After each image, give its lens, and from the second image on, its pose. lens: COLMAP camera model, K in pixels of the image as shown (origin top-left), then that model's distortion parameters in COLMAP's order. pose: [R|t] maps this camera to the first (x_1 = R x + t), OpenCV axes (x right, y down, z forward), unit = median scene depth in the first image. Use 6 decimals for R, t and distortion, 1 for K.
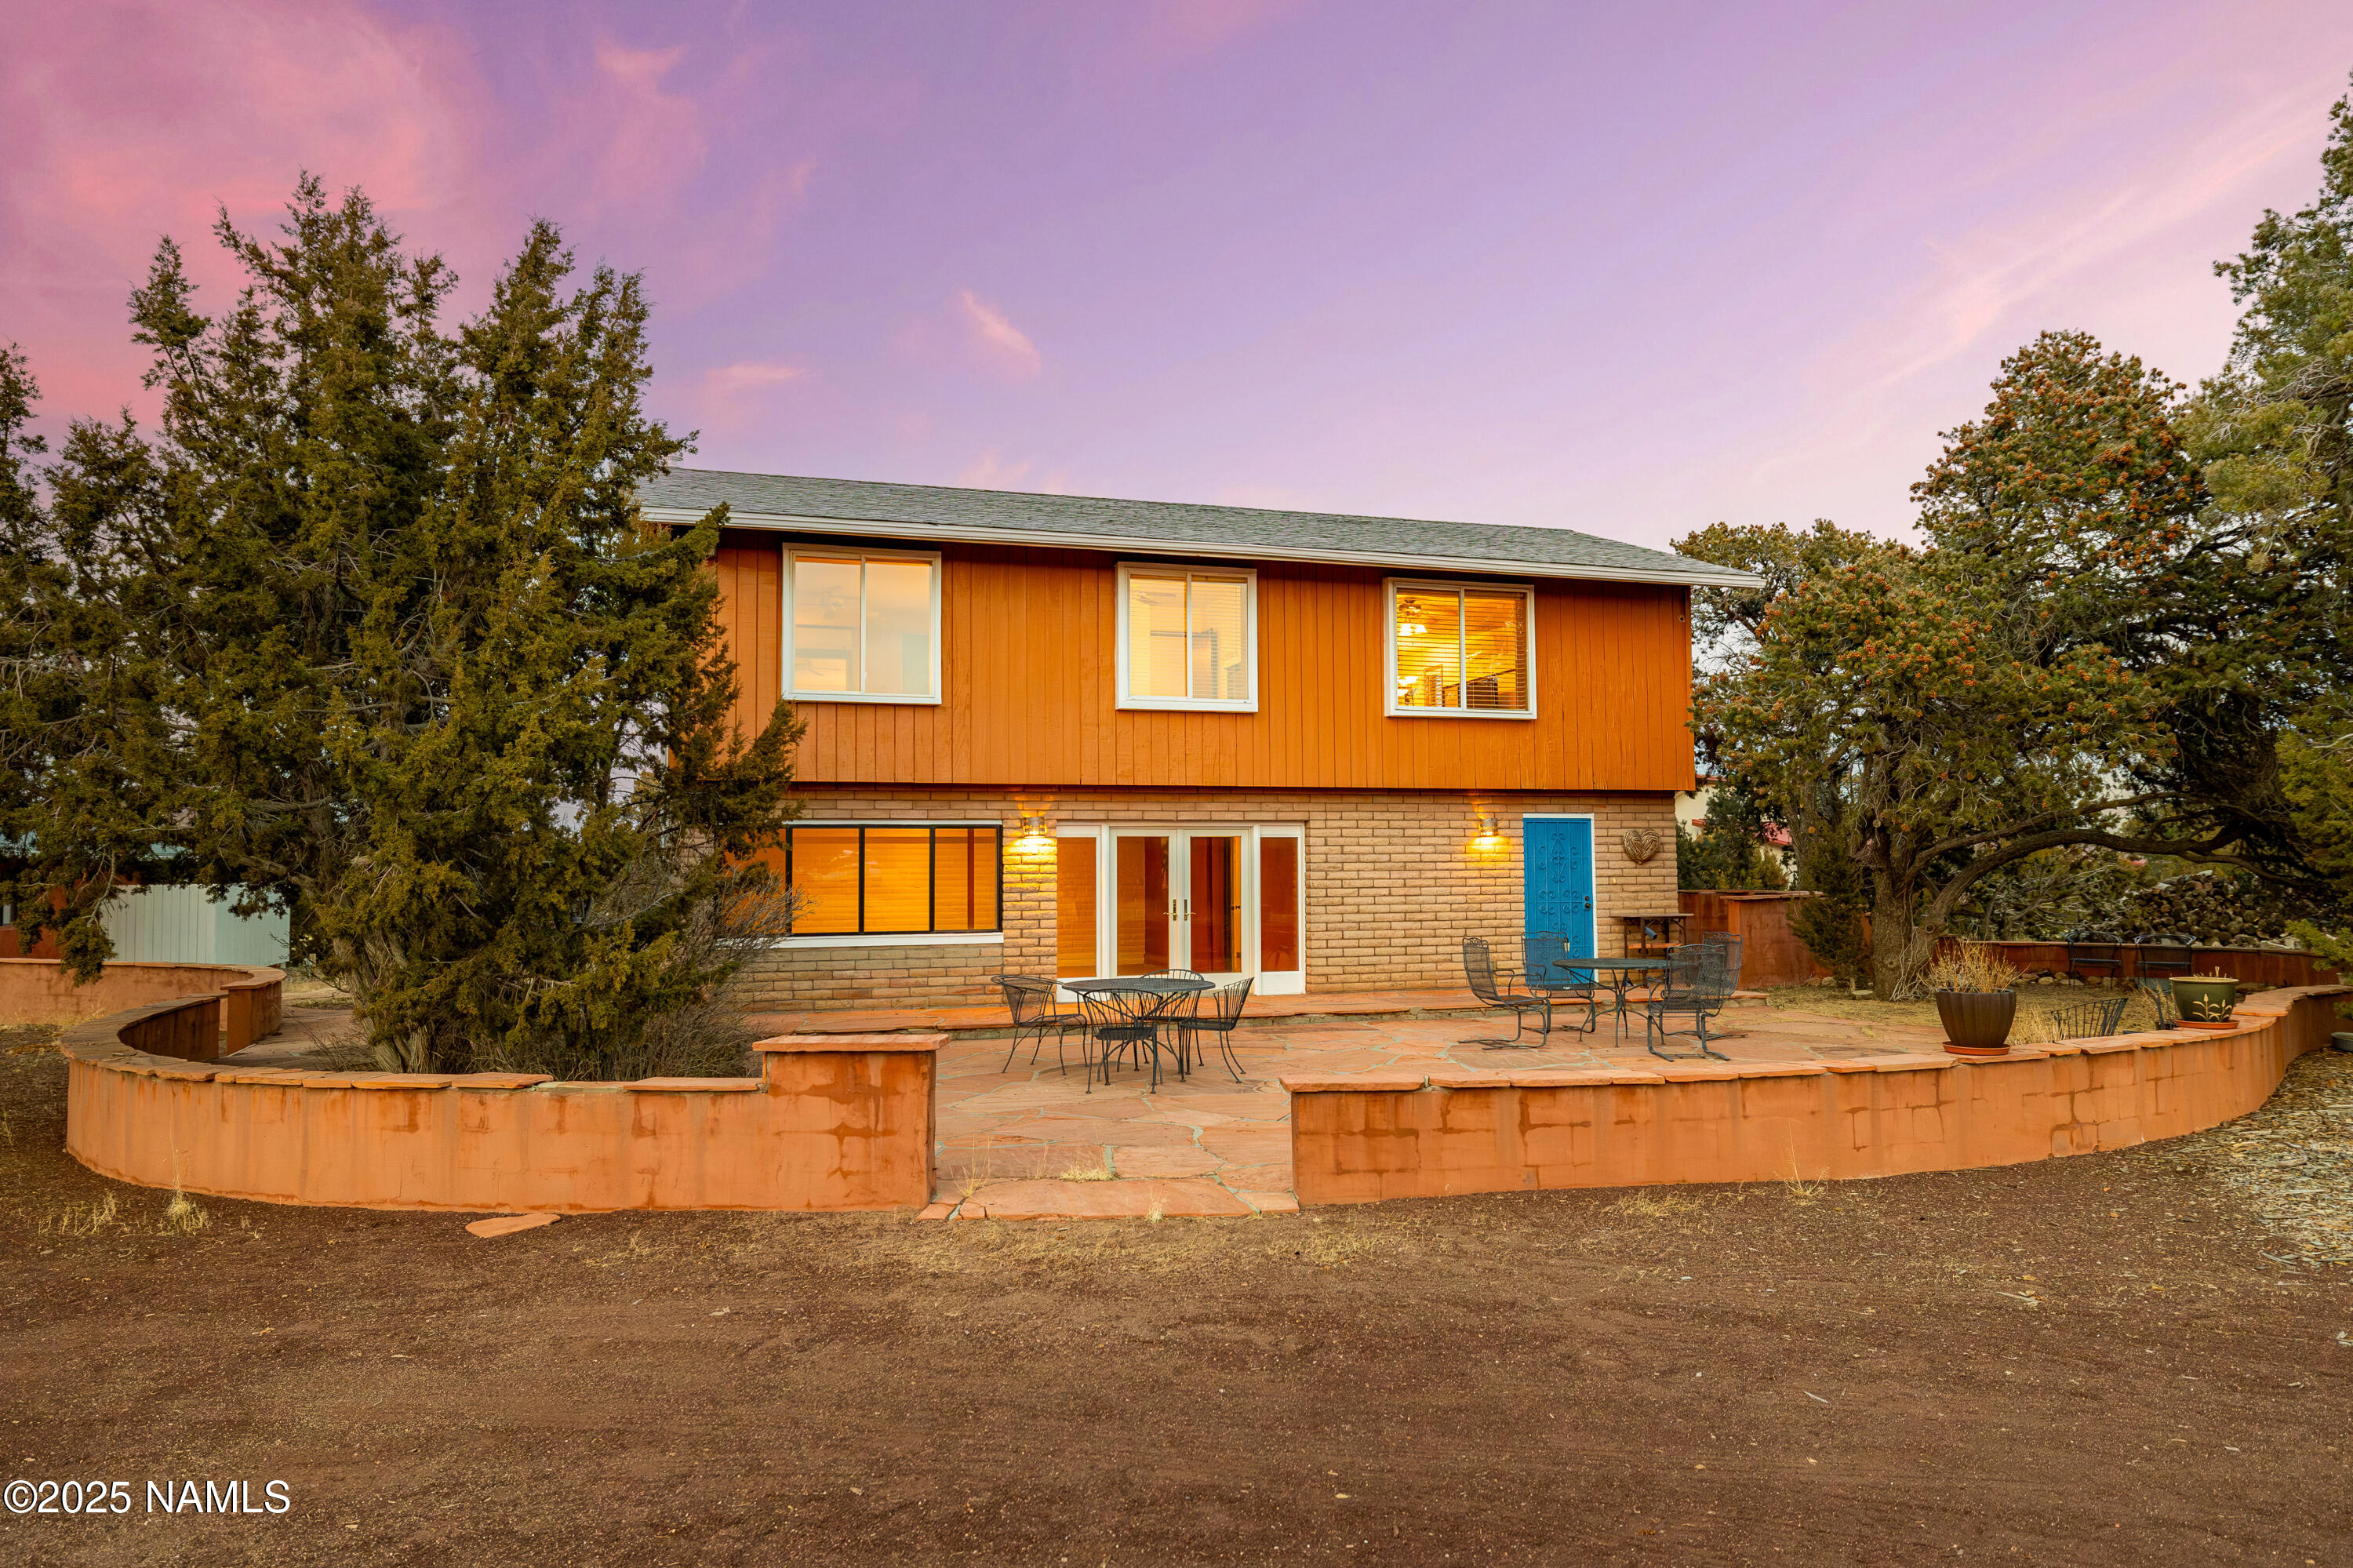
lens RADIAL K [[1063.7, 0, 1322.7], [0, 1063.7, 779.9], [0, 0, 1]] dist [-0.000941, -0.000539]
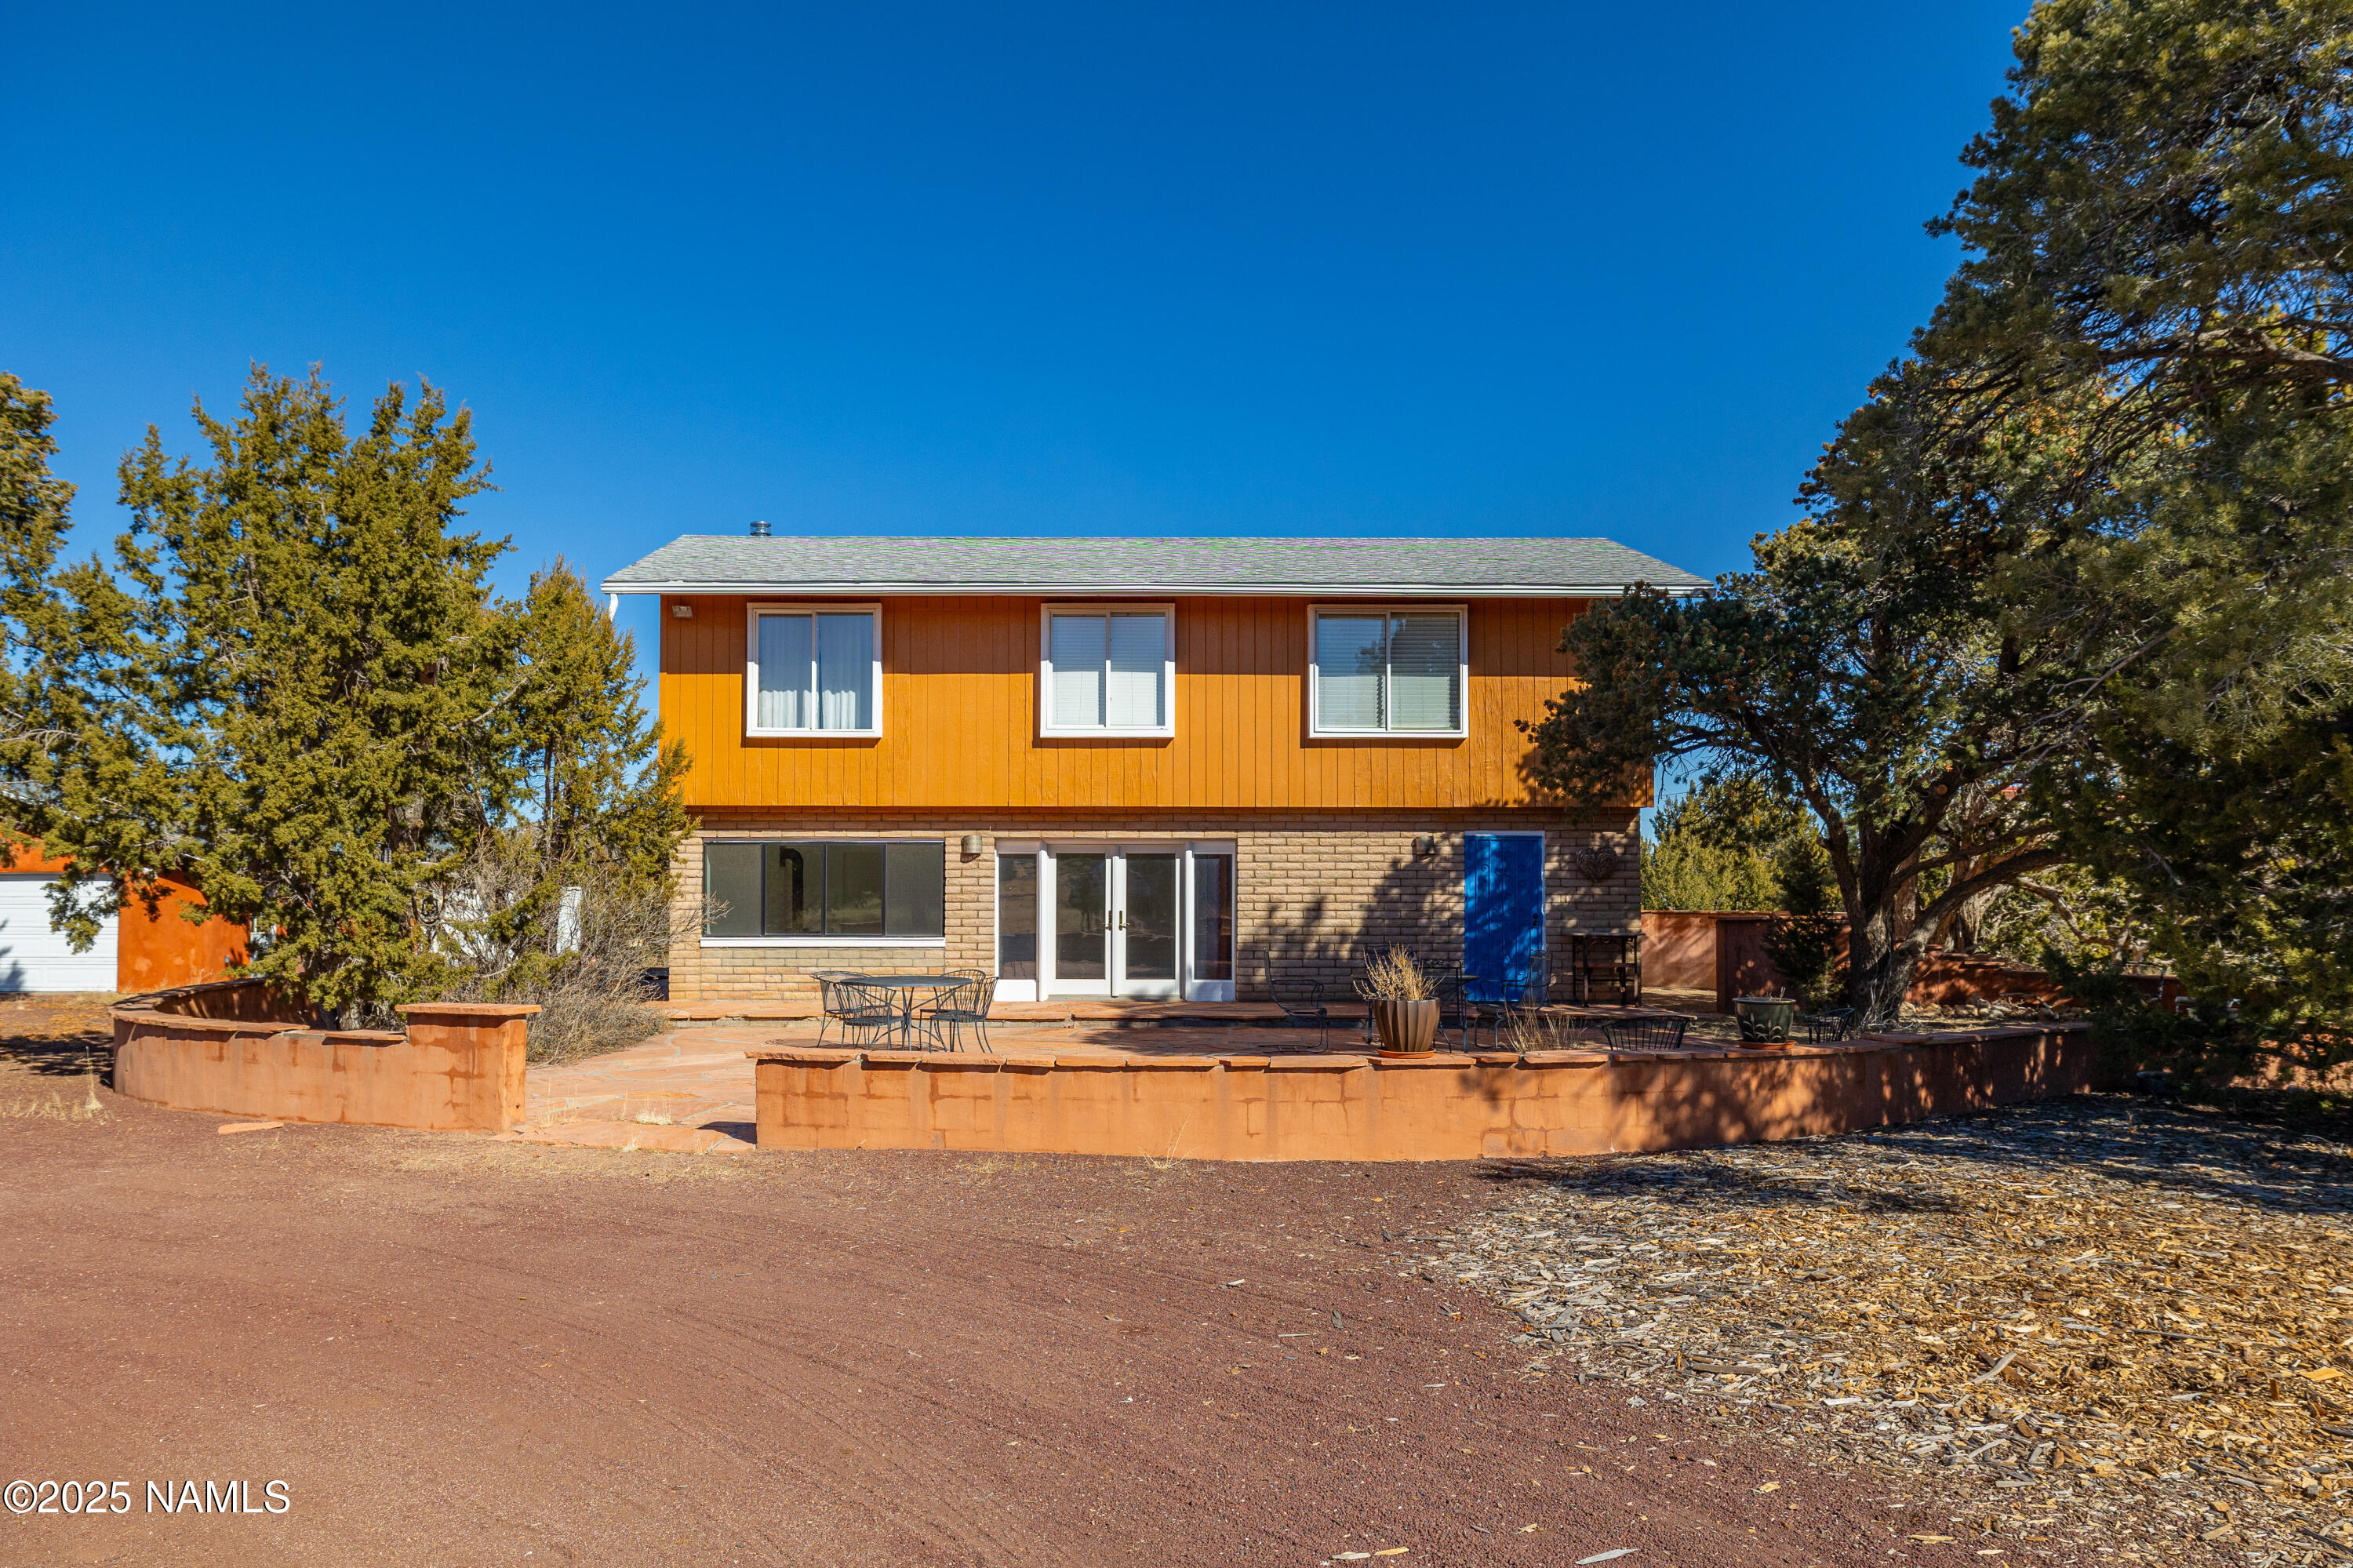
lens RADIAL K [[1027.8, 0, 1182.9], [0, 1027.8, 800.1], [0, 0, 1]] dist [-0.002044, -0.000052]
pose [[0.979497, -0.007345, -0.201327, 0.669830], [0.007814, 0.999968, 0.001538, -0.008433], [0.201310, -0.003080, 0.979523, -0.076434]]
